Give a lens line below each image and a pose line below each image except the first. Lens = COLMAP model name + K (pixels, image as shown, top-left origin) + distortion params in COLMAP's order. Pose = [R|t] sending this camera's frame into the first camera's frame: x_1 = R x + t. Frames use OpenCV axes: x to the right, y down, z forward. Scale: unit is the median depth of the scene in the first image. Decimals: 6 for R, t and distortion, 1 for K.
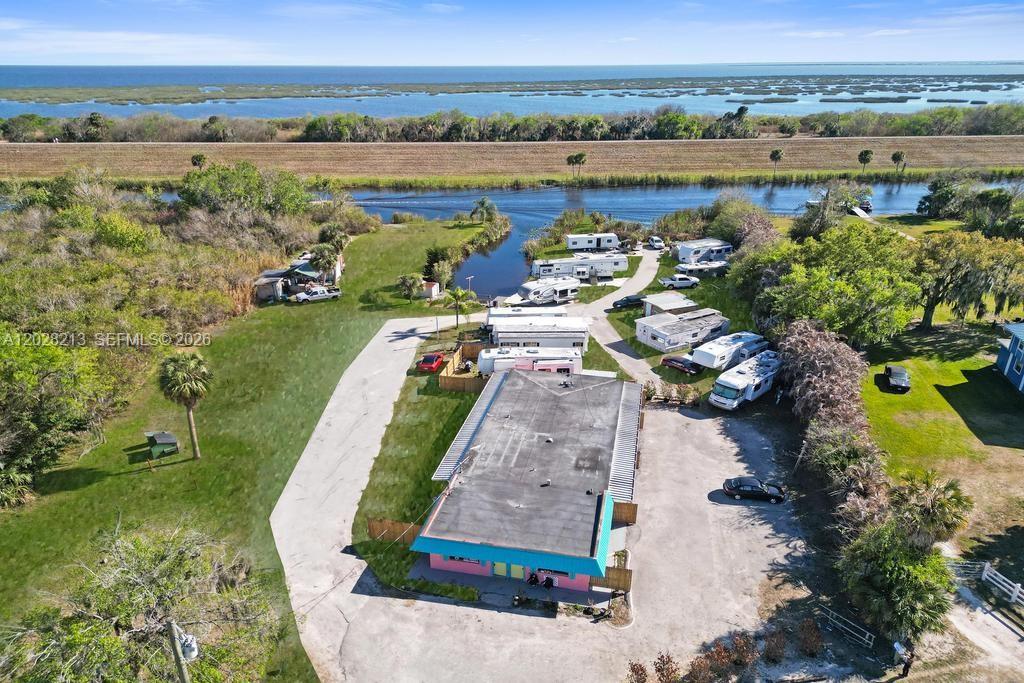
lens RADIAL K [[714.5, 0, 511.4], [0, 714.5, 383.9], [0, 0, 1]] dist [0.070268, -0.064328]
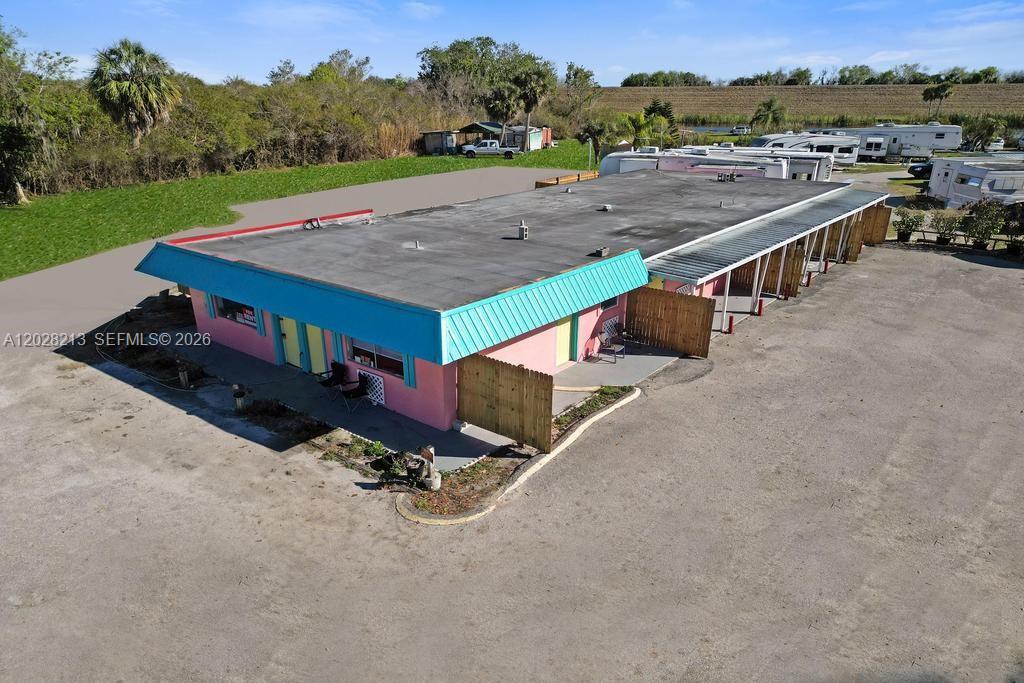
lens RADIAL K [[714.5, 0, 511.4], [0, 714.5, 383.9], [0, 0, 1]] dist [0.070268, -0.064328]
pose [[0.893729, 0.172476, -0.414125, 0.133828], [-0.183420, 0.982941, 0.013538, 0.123580], [0.409396, 0.063859, 0.910119, 0.335591]]
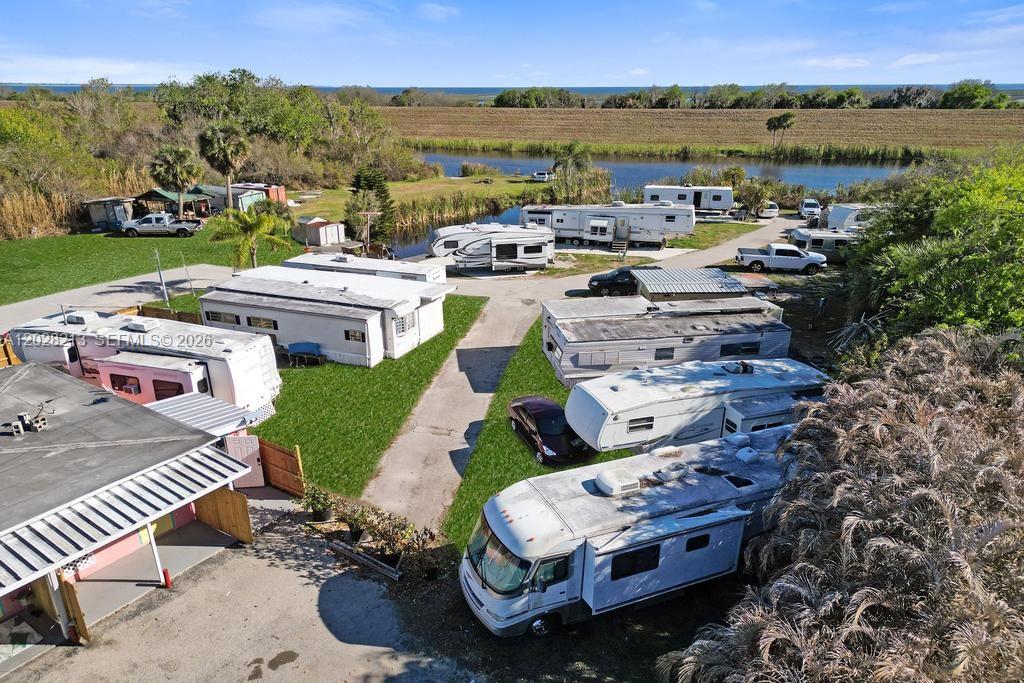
lens RADIAL K [[714.5, 0, 511.4], [0, 714.5, 383.9], [0, 0, 1]] dist [0.070268, -0.064328]
pose [[0.928768, 0.142405, -0.342216, 0.279266], [-0.151545, 0.988450, 0.000030, -0.036006], [0.338268, 0.051833, 0.939621, 0.557411]]
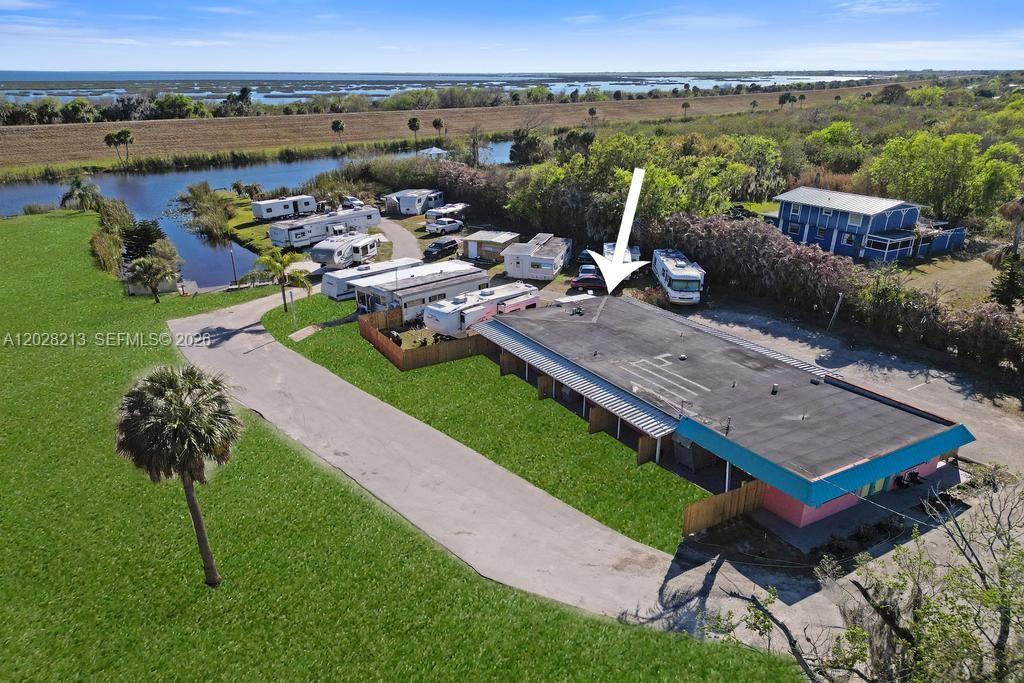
lens RADIAL K [[714.5, 0, 511.4], [0, 714.5, 383.9], [0, 0, 1]] dist [0.070268, -0.064328]
pose [[0.734607, -0.269150, 0.622825, -0.365521], [0.276245, 0.957071, 0.087768, -0.009638], [-0.619711, 0.107577, 0.777422, 0.308380]]
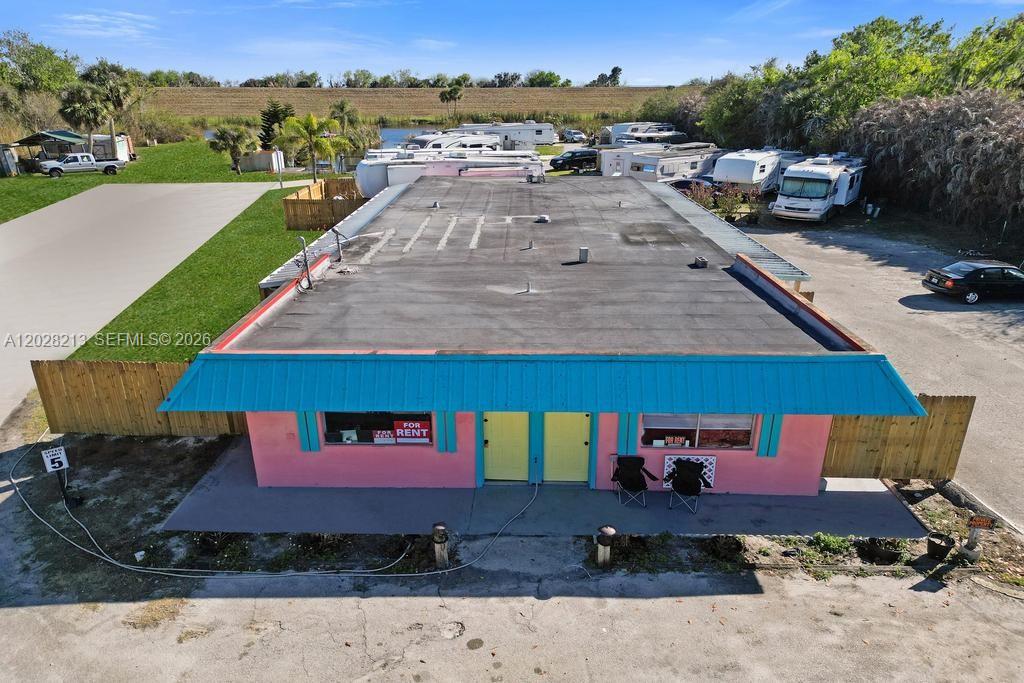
lens RADIAL K [[714.5, 0, 511.4], [0, 714.5, 383.9], [0, 0, 1]] dist [0.070268, -0.064328]
pose [[0.981785, -0.073407, 0.175242, -0.030672], [0.078387, 0.996688, -0.021659, 0.116331], [-0.173072, 0.035001, 0.984287, 0.353607]]
